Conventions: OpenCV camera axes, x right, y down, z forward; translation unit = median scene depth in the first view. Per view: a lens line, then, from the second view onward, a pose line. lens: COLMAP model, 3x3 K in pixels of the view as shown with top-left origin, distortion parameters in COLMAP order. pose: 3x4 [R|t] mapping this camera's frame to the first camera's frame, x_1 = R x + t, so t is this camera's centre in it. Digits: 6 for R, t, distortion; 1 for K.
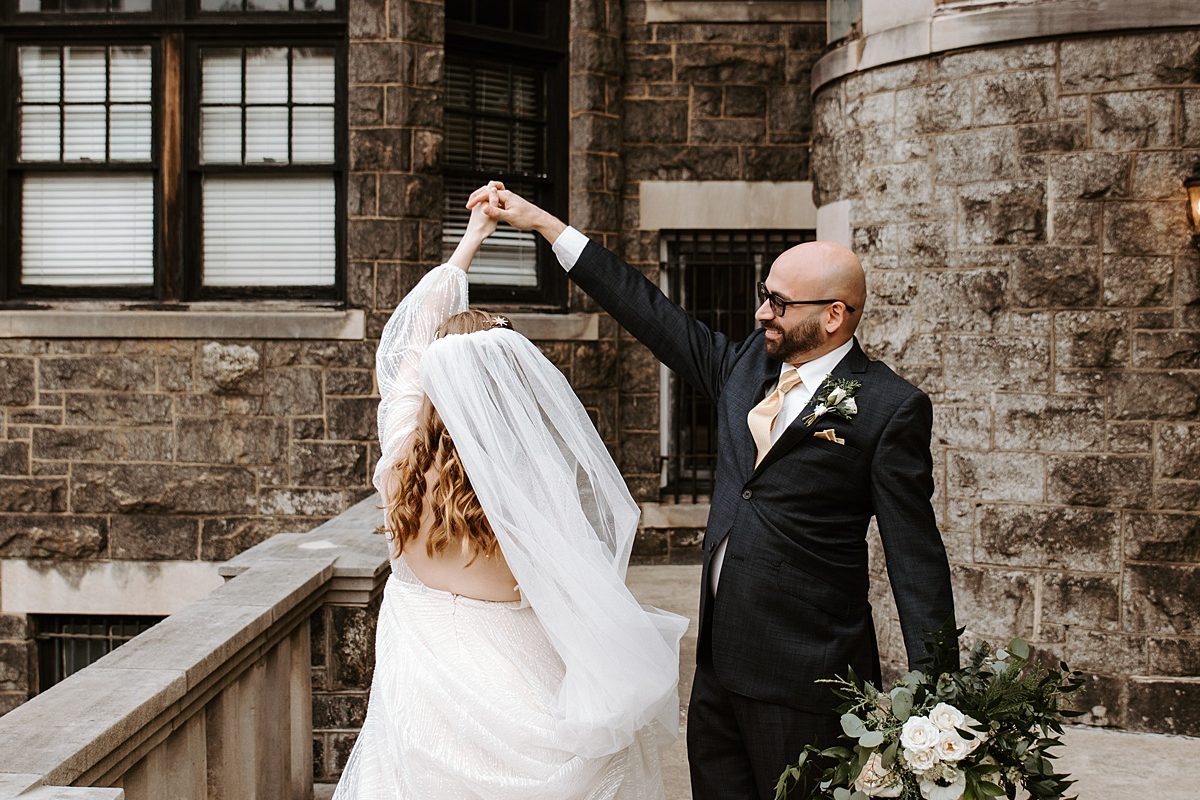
lens RADIAL K [[1517.3, 0, 605.1], [0, 1517.3, 378.2], [0, 0, 1]] dist [-0.065372, 0.004603]
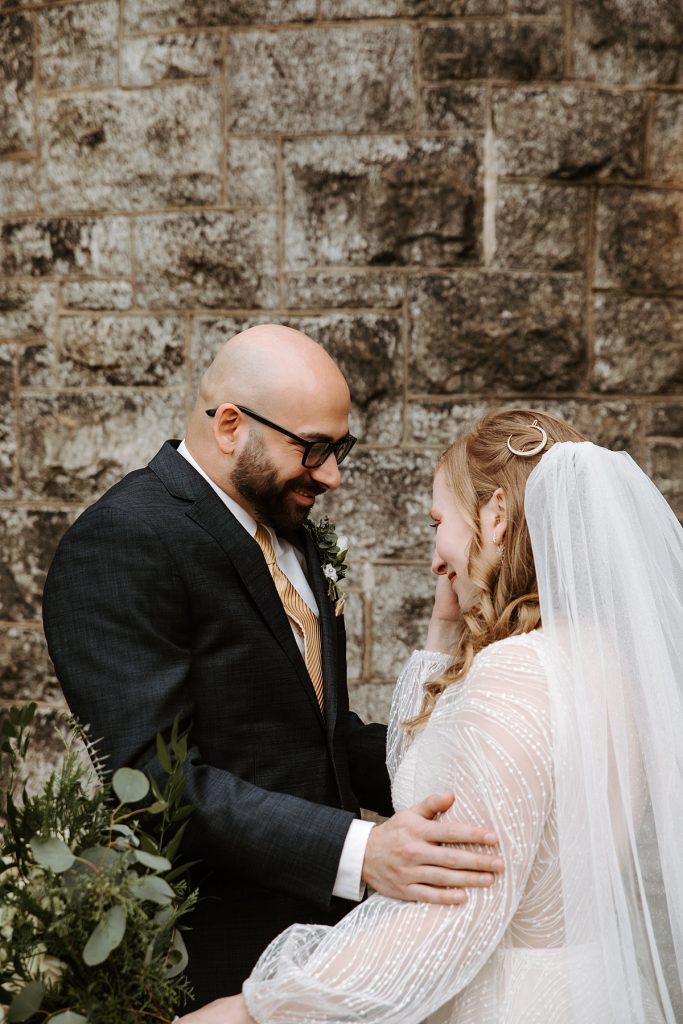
lens RADIAL K [[1942.7, 0, 341.5], [0, 1942.7, 512.0], [0, 0, 1]] dist [0.134728, 0.283673]
pose [[0.823650, -0.012008, 0.566972, -0.110193], [0.012170, 0.999920, 0.003497, -0.009799], [-0.566969, 0.004020, 0.823730, 0.474091]]
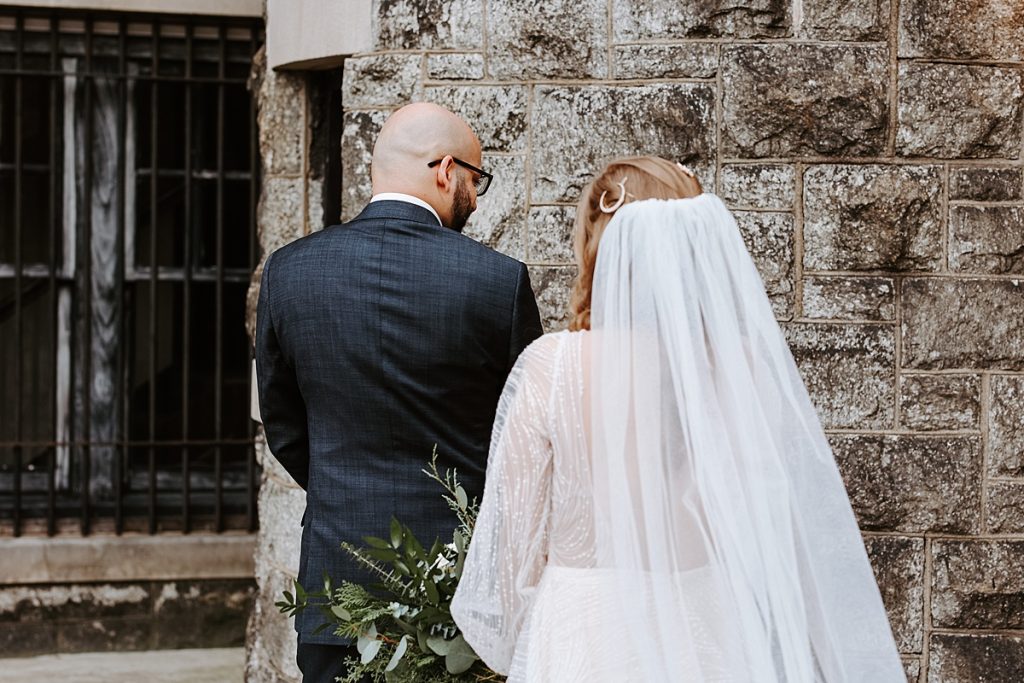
lens RADIAL K [[2629.9, 0, 512.0], [0, 2629.9, 341.5], [0, 0, 1]] dist [0.130340, -0.086529]
pose [[0.938551, -0.000278, 0.345141, -0.115096], [-0.004059, 0.999922, 0.011845, 0.007044], [-0.345117, -0.012518, 0.938476, 0.155200]]
